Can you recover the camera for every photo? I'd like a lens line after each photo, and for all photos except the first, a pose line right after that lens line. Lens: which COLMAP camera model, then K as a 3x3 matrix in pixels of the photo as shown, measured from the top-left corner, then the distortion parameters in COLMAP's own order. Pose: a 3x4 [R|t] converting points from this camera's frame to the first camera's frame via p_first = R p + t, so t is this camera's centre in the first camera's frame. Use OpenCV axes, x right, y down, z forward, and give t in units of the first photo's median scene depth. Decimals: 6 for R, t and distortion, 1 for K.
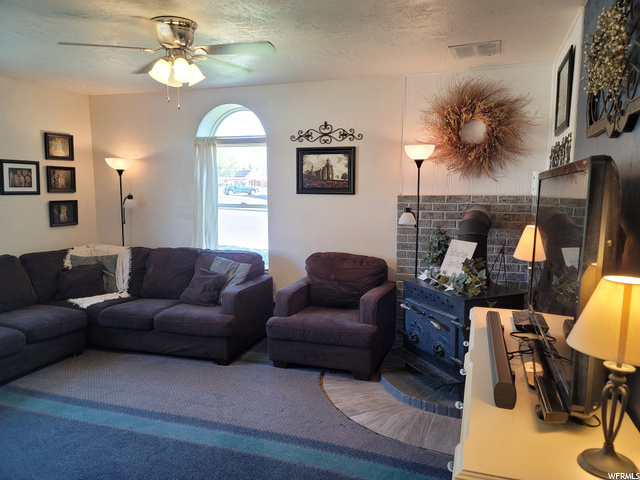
lens RADIAL K [[465.9, 0, 320.0], [0, 465.9, 240.0], [0, 0, 1]] dist [0.098033, -0.097630]
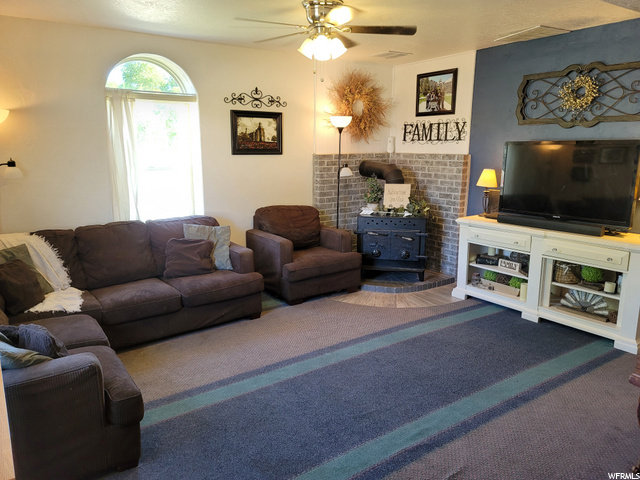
lens RADIAL K [[465.9, 0, 320.0], [0, 465.9, 240.0], [0, 0, 1]] dist [0.098033, -0.097630]
pose [[0.591043, -0.168264, 0.788895, -0.831377], [0.088810, 0.985630, 0.143688, -0.045986], [-0.801736, -0.014864, 0.597494, 0.219092]]
